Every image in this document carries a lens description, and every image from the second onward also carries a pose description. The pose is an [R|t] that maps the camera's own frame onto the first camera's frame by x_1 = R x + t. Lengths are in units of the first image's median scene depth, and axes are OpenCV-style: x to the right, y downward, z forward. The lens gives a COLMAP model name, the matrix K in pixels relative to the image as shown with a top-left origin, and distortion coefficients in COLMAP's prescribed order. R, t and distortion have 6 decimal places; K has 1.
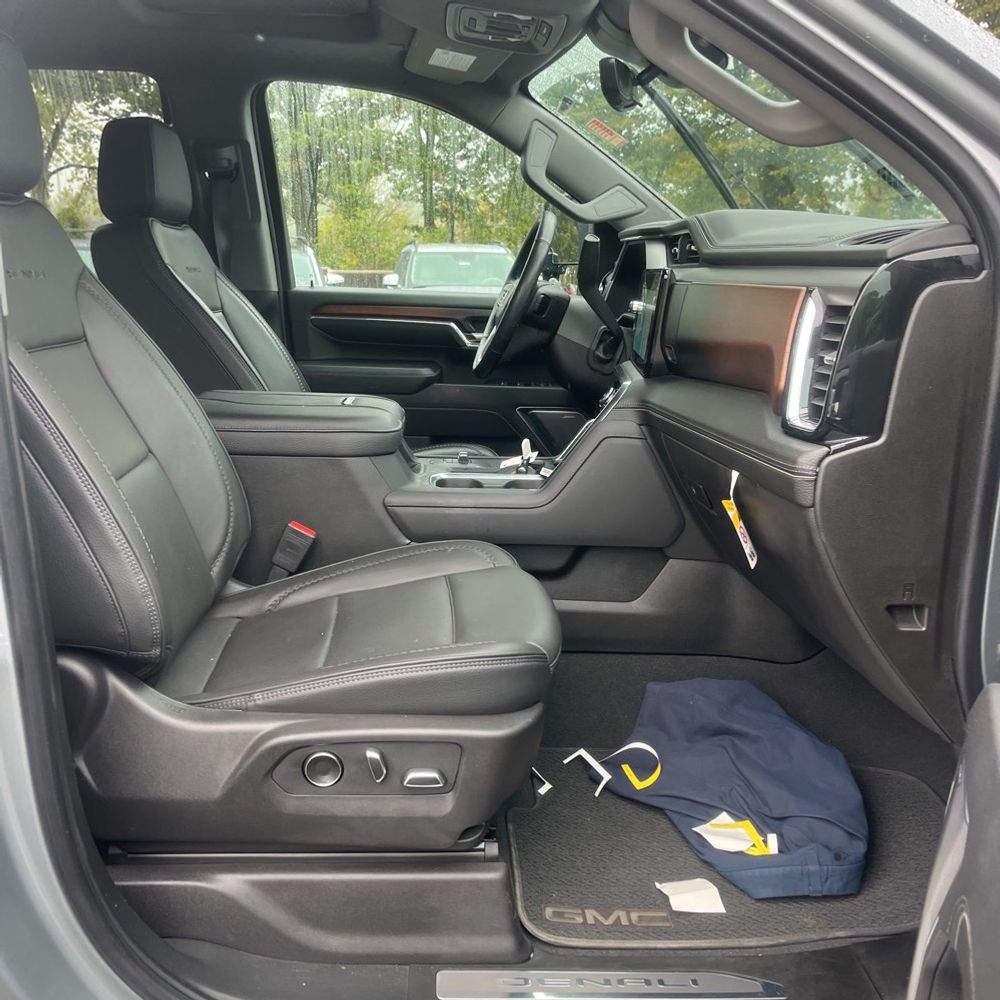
lens RADIAL K [[1013.2, 0, 526.9], [0, 1013.2, 499.3], [0, 0, 1]] dist [0.036944, -0.023258]
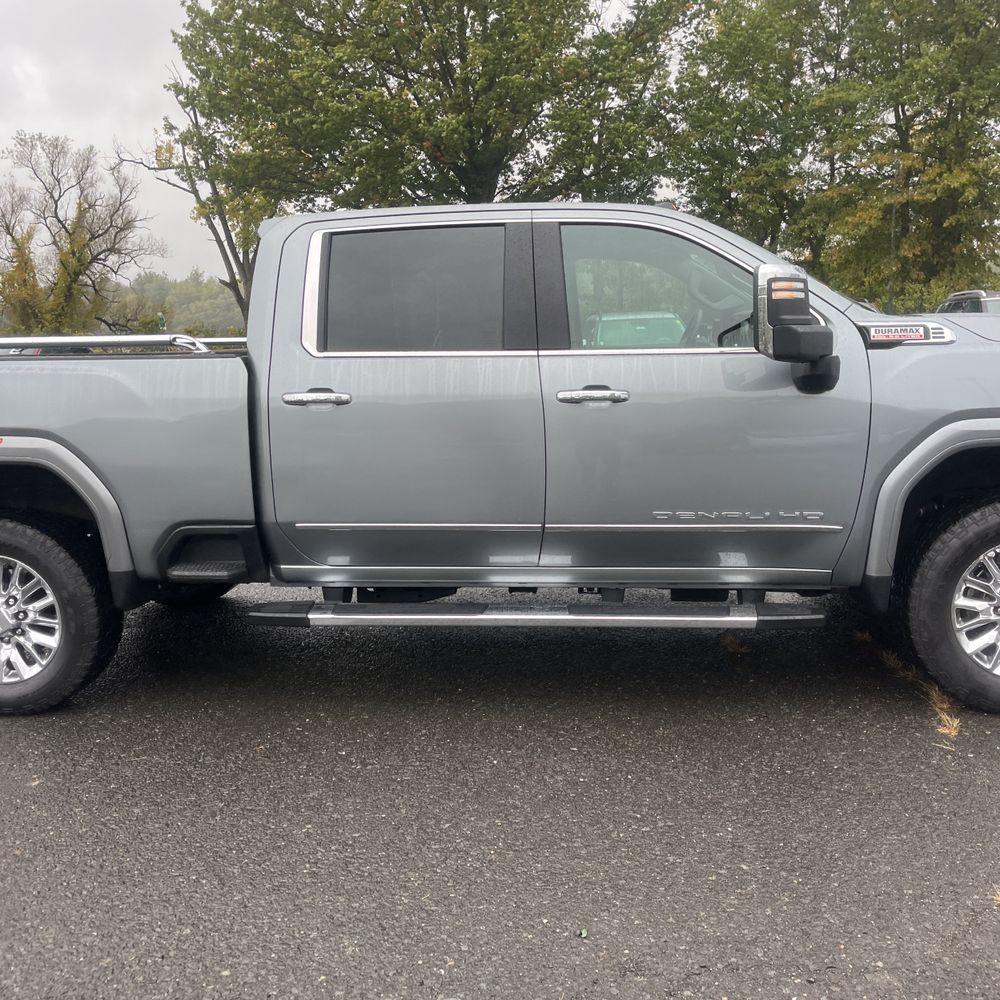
lens RADIAL K [[1026.5, 0, 515.8], [0, 1026.5, 500.4], [0, 0, 1]] dist [0.034788, -0.000907]
pose [[0.985053, -0.017837, -0.171327, 0.000132], [0.007520, 0.998129, -0.060684, 0.014410], [0.172089, 0.058488, 0.983344, -0.066674]]
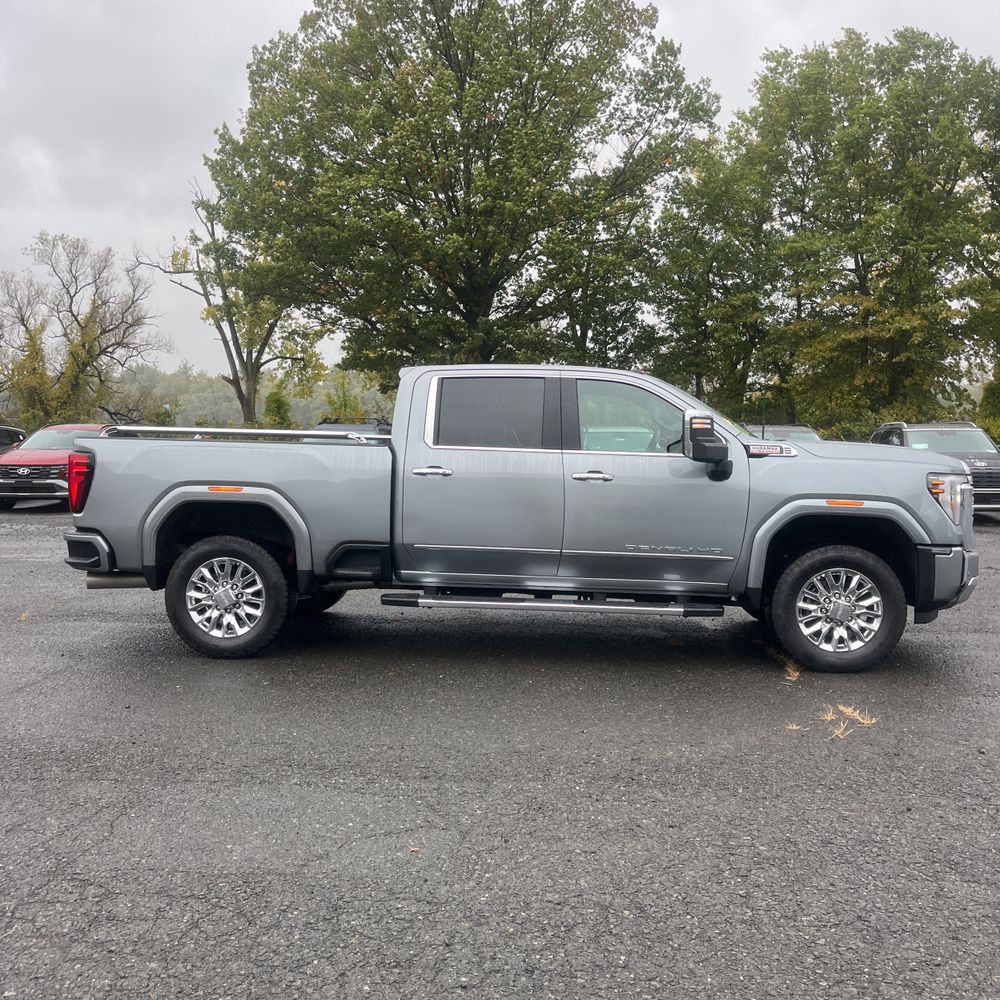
lens RADIAL K [[1022.3, 0, 500.0], [0, 1022.3, 500.0], [0, 0, 1]] dist [0.053767, -0.053573]
pose [[0.986594, 0.008948, -0.162951, 0.002807], [-0.035660, 0.986188, -0.161748, 0.027993], [0.159253, 0.165390, 0.973285, -0.126476]]
